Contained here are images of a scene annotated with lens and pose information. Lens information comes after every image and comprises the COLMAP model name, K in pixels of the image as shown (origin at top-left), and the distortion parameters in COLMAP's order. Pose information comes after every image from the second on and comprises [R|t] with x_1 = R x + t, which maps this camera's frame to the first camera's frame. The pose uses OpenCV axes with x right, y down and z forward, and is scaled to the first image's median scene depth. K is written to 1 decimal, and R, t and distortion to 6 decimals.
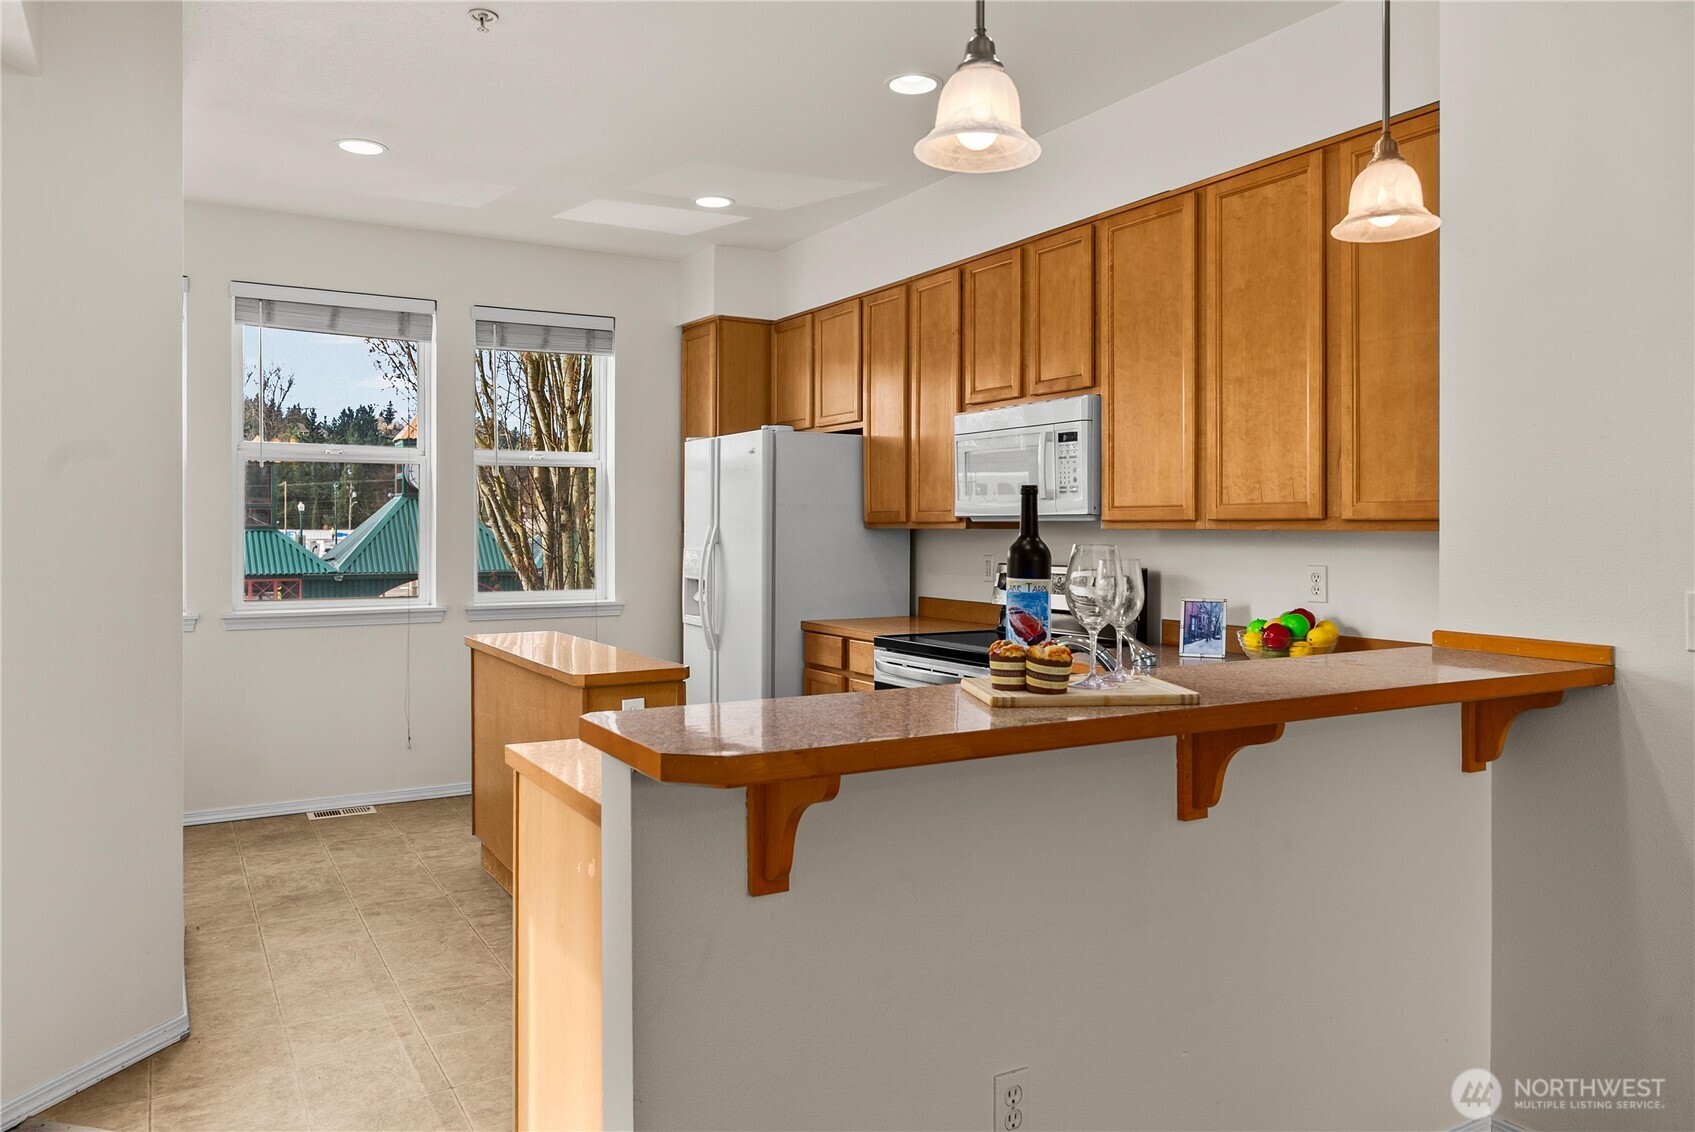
lens RADIAL K [[1158.4, 0, 847.8], [0, 1158.4, 549.8], [0, 0, 1]] dist [-0.008527, -0.000256]
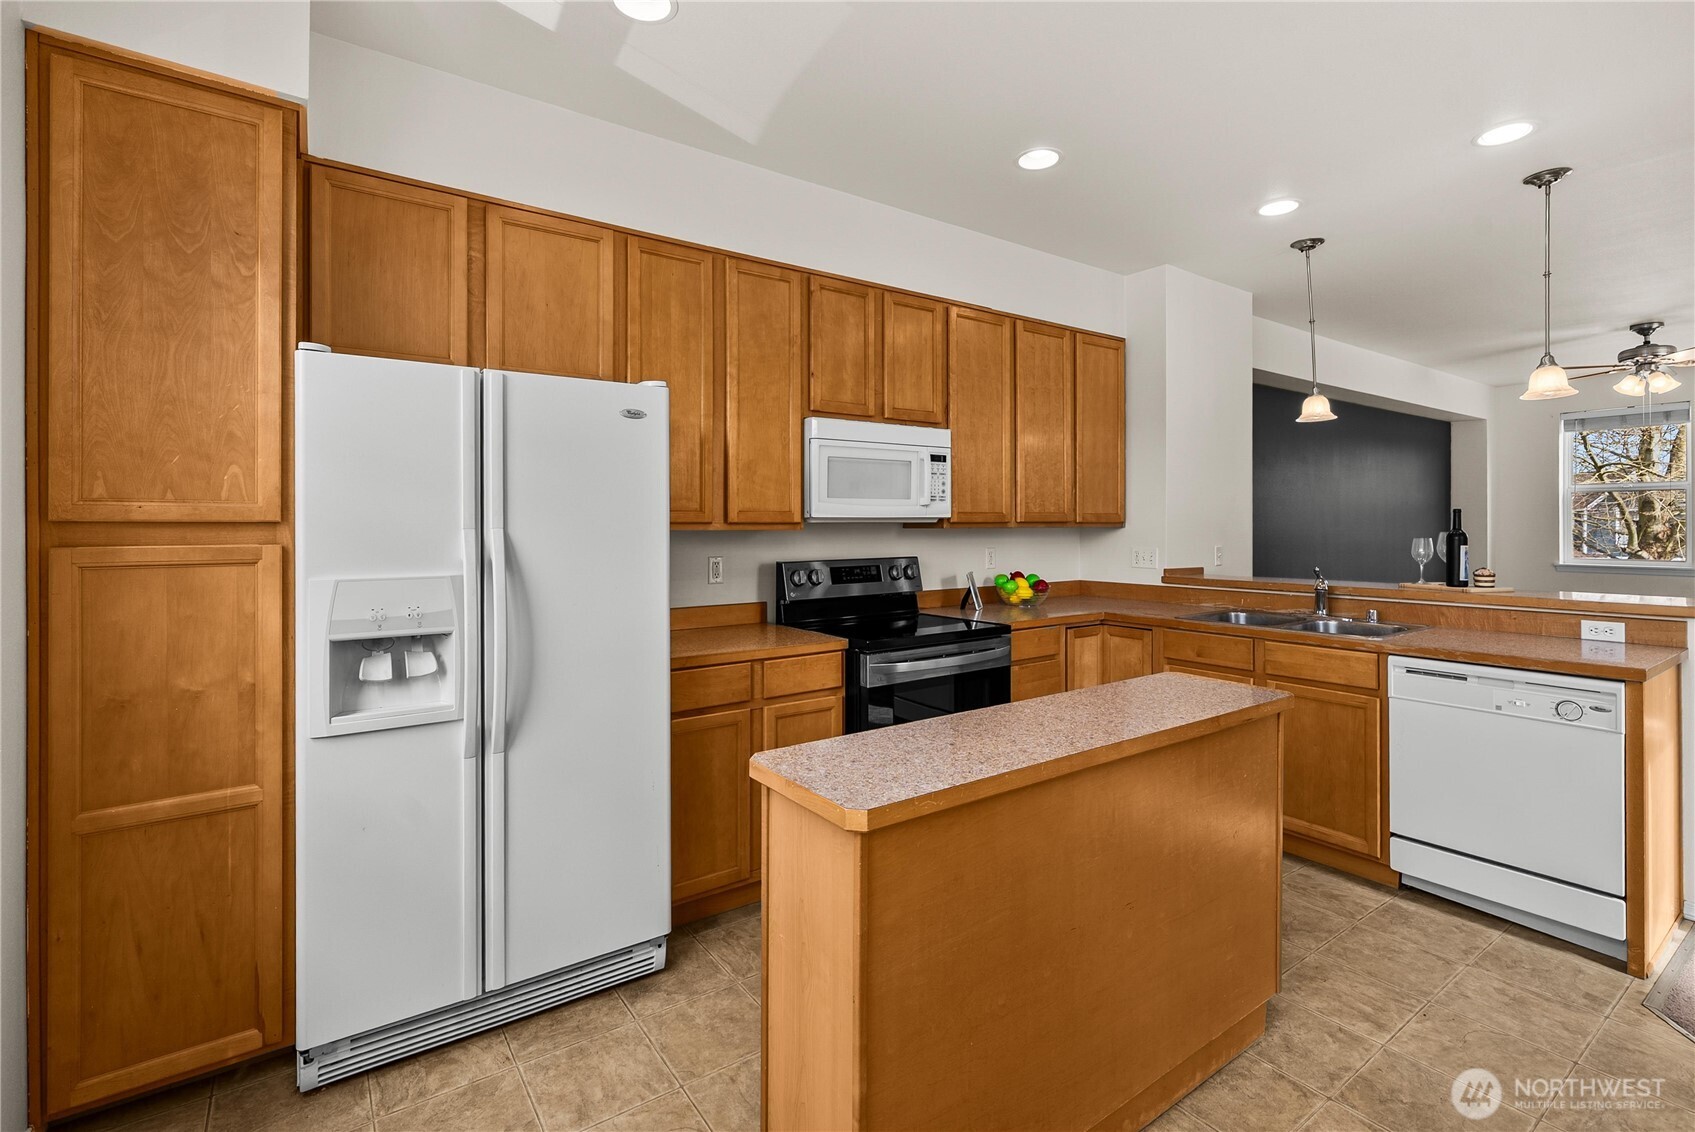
lens RADIAL K [[781.3, 0, 865.0], [0, 781.3, 531.6], [0, 0, 1]] dist [0.002483, -0.000105]
pose [[-0.091855, -0.009078, 0.995731, -0.693505], [0.026269, 0.999588, 0.011536, -0.027186], [-0.995426, 0.027217, -0.091579, 1.181133]]
